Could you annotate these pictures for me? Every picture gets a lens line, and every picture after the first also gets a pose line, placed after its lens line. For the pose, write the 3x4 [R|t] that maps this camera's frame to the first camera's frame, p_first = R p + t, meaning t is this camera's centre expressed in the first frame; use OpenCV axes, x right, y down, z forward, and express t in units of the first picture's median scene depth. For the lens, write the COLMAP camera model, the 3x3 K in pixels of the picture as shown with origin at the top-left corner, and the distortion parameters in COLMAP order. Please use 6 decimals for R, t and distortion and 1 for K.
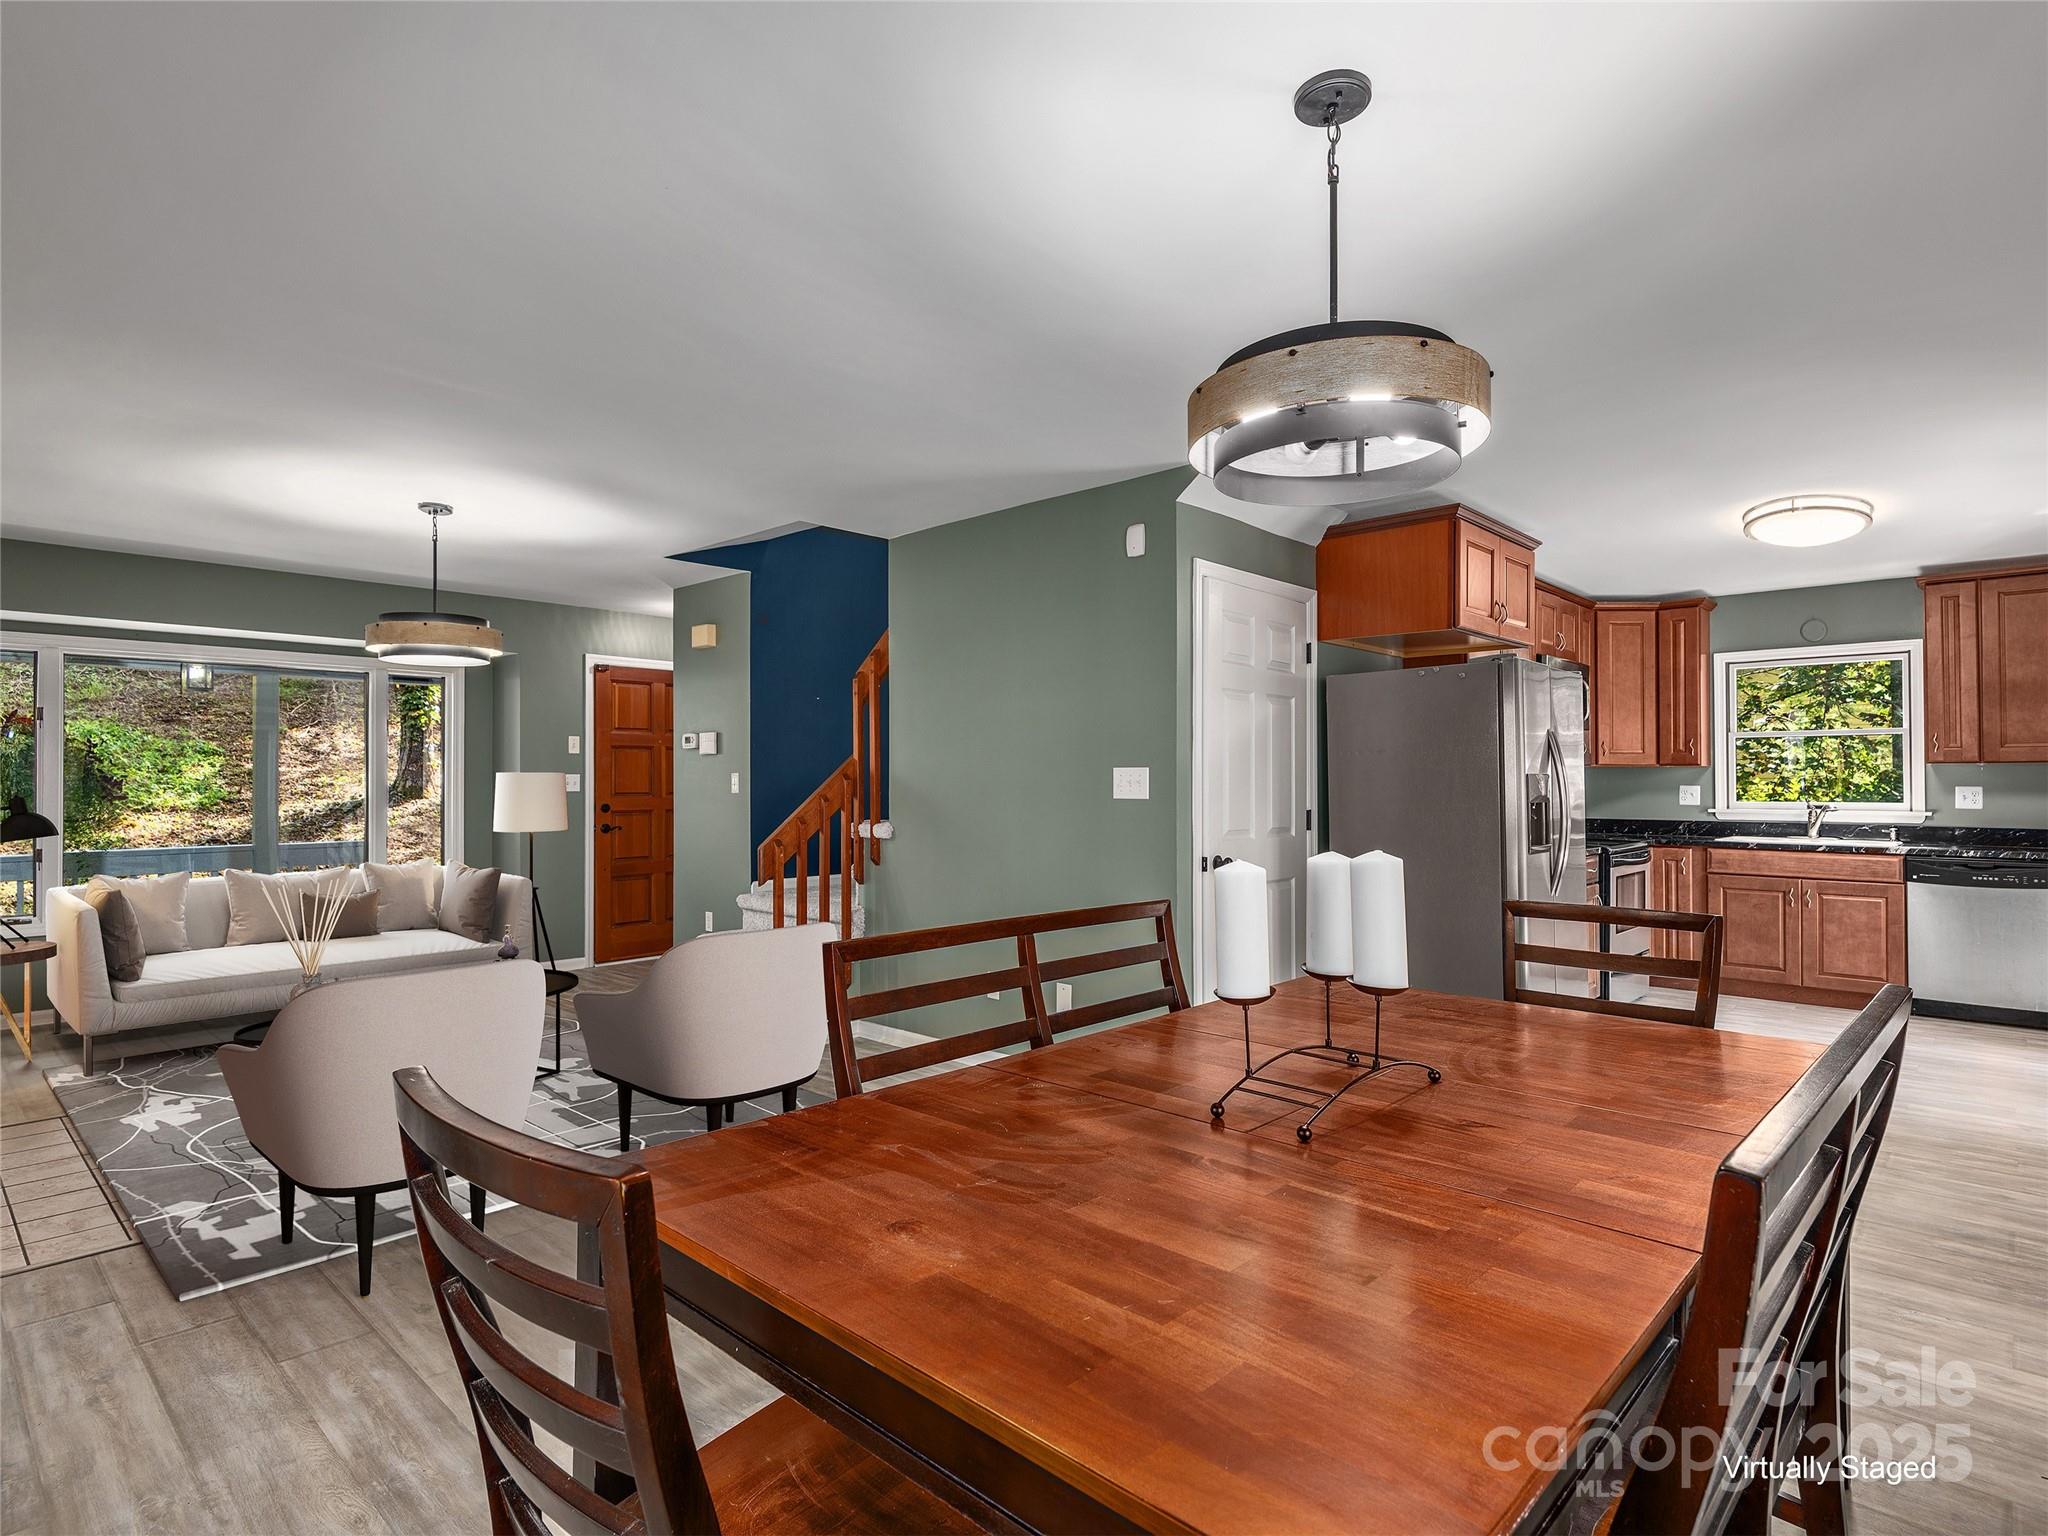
lens RADIAL K [[1106.4, 0, 1025.4], [0, 1106.4, 779.5], [0, 0, 1]] dist [-0.008971, -0.000115]
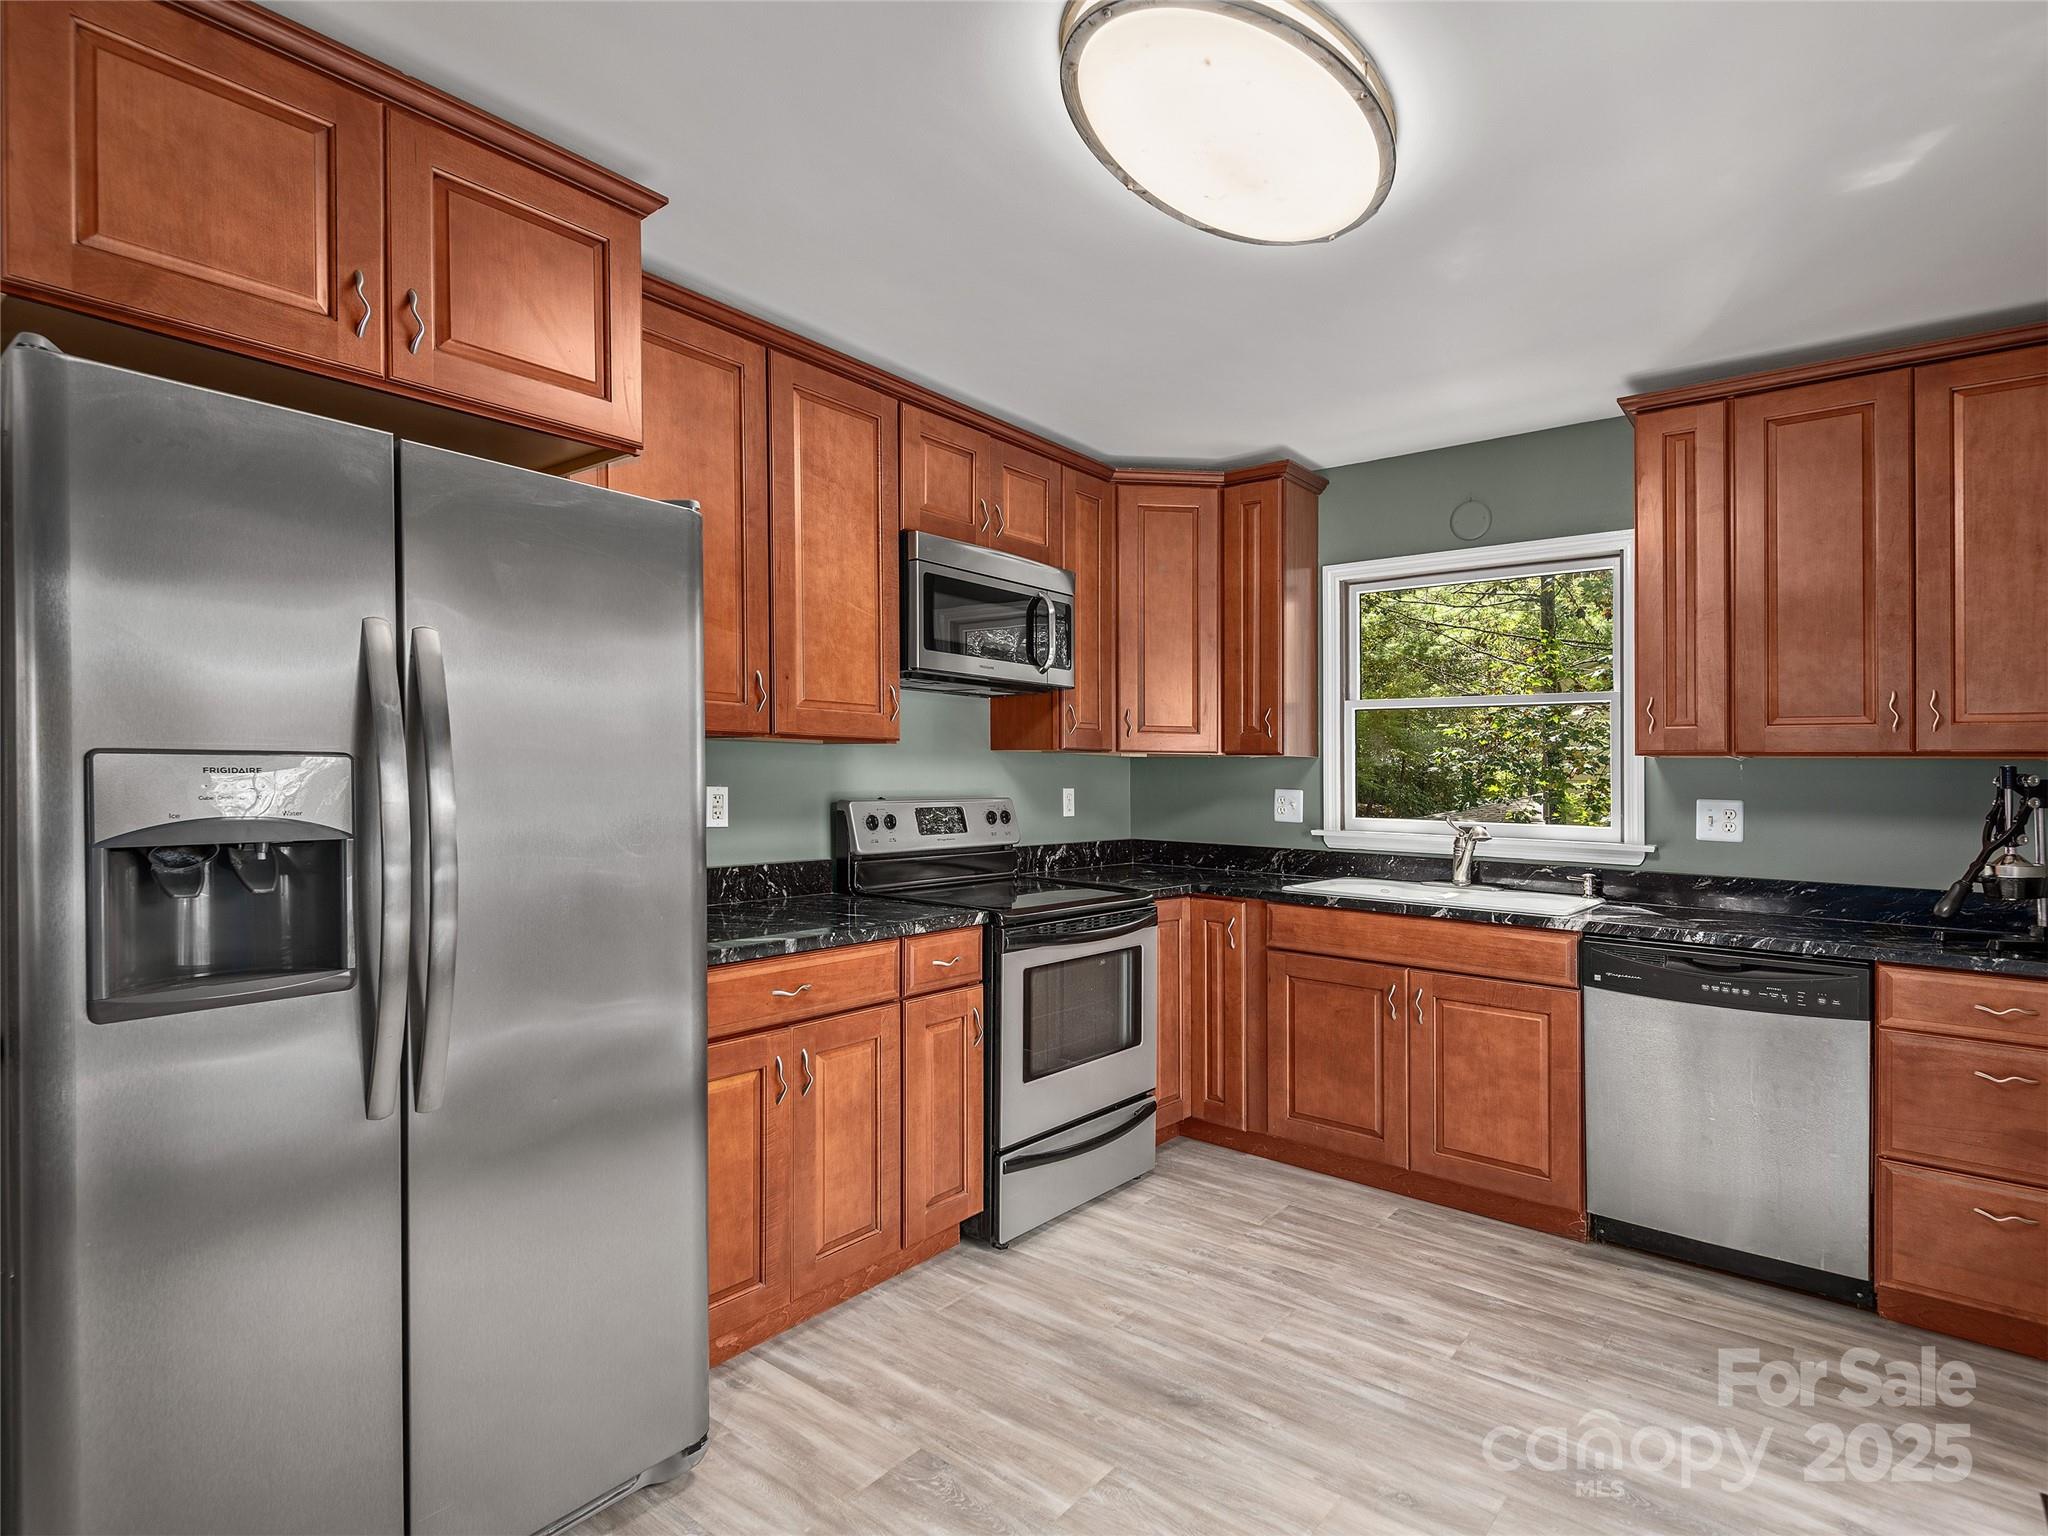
lens RADIAL K [[1048.5, 0, 1029.5], [0, 1048.5, 766.0], [0, 0, 1]] dist [0.002963, -0.000372]
pose [[0.998466, 0.016837, 0.052753, 0.494486], [-0.016535, 0.999844, -0.006148, -0.001374], [-0.052849, 0.005266, 0.998589, 0.504352]]
